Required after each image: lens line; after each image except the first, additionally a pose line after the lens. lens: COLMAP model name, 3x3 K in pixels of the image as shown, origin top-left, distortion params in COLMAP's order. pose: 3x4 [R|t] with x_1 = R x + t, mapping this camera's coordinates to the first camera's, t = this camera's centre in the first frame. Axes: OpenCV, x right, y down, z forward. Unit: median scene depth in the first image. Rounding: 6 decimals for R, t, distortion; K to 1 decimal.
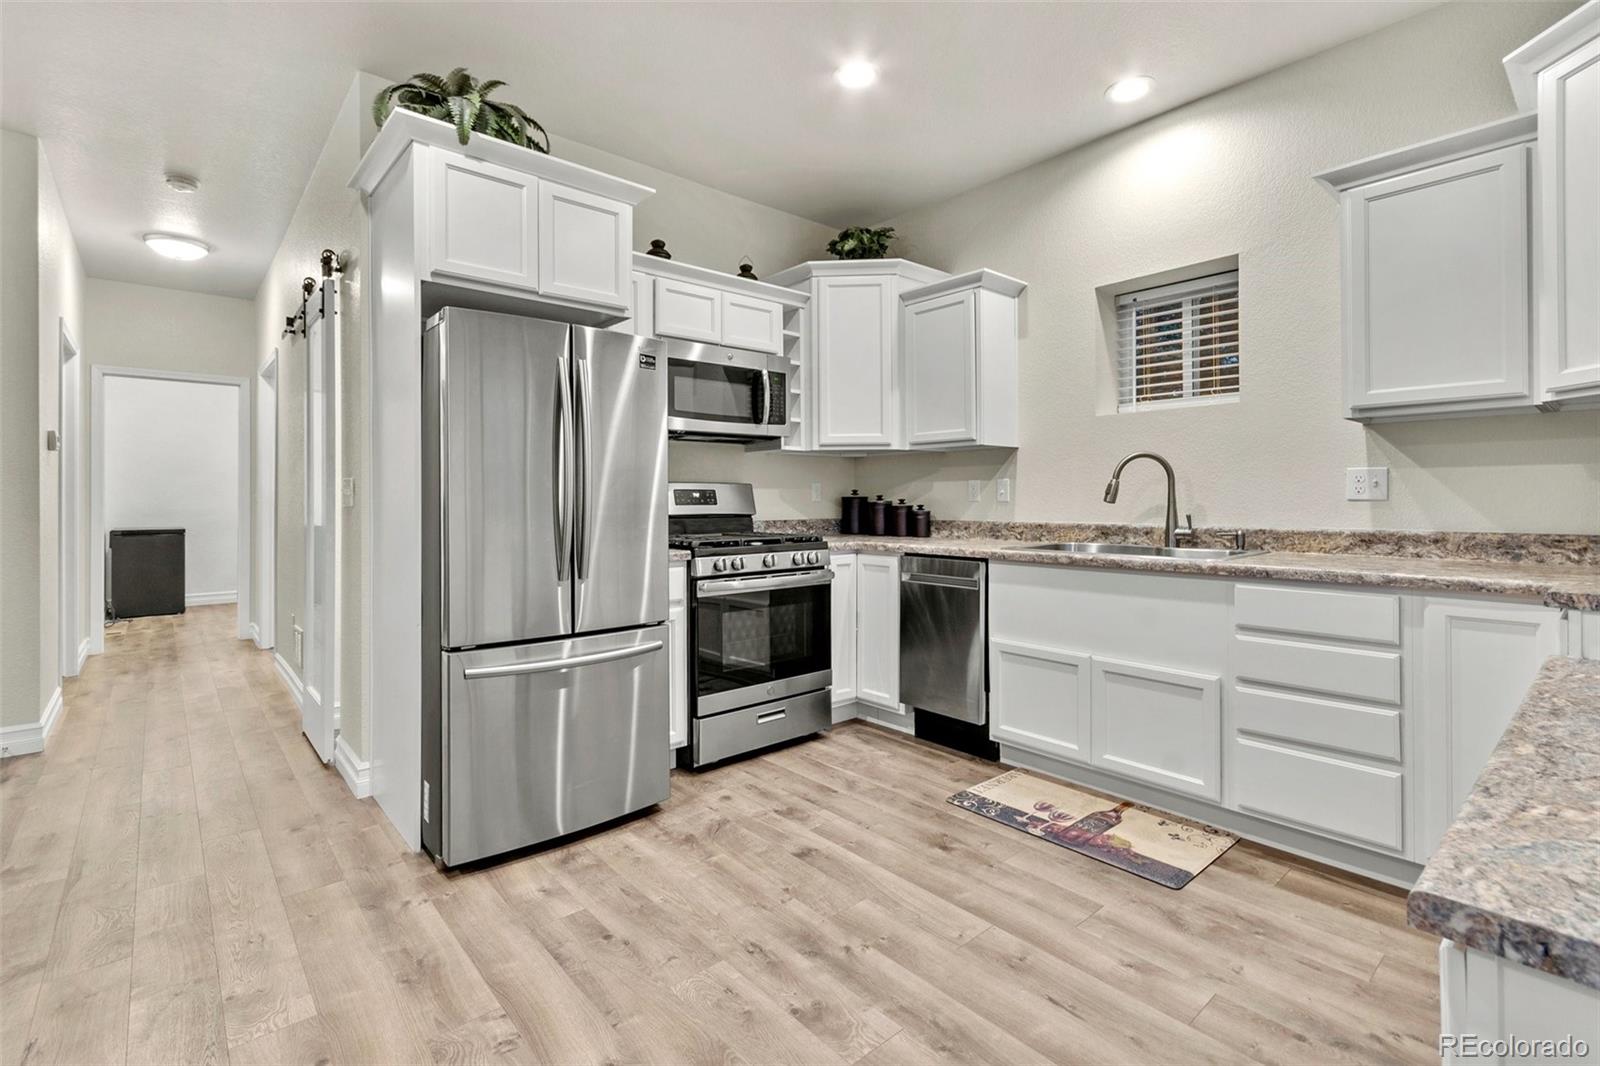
lens RADIAL K [[717.9, 0, 762.2], [0, 717.9, 494.4], [0, 0, 1]] dist [0.000969, -0.001223]
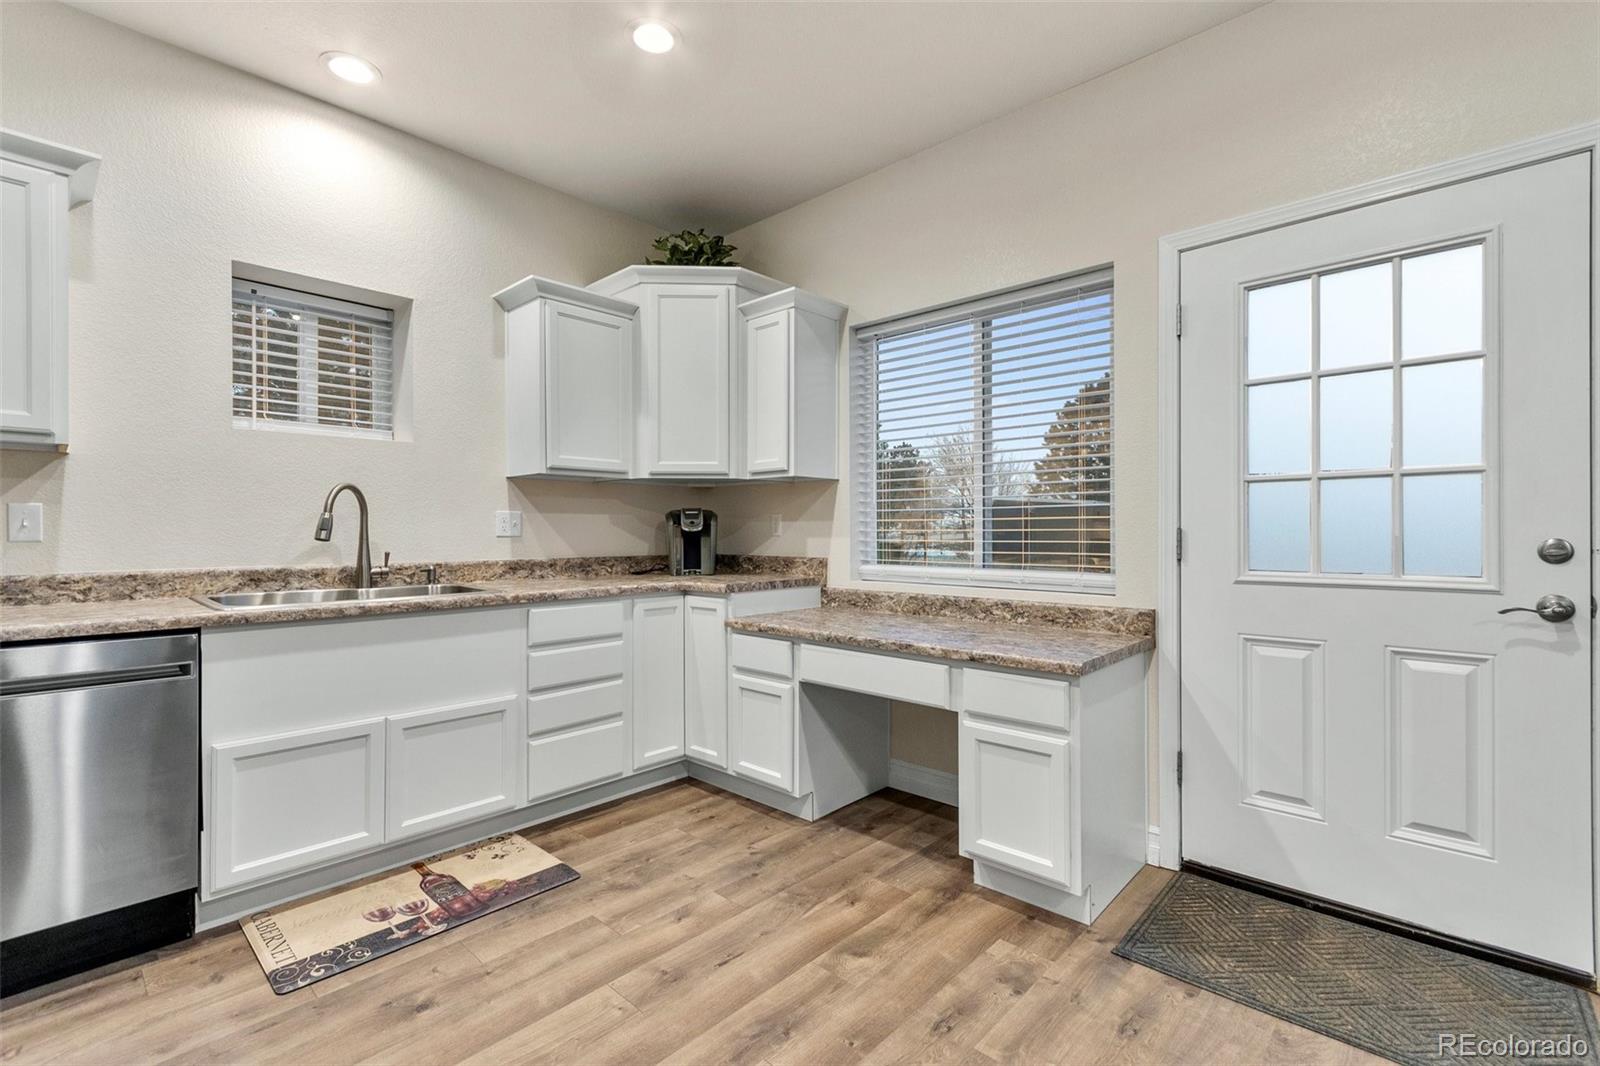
lens RADIAL K [[717.9, 0, 792.9], [0, 717.9, 539.4], [0, 0, 1]] dist [0.000969, -0.001223]
pose [[-0.135665, -0.001063, 0.990754, -0.492089], [0.000254, 0.999999, 0.001108, 0.011551], [-0.990755, 0.000402, -0.135665, 0.676114]]
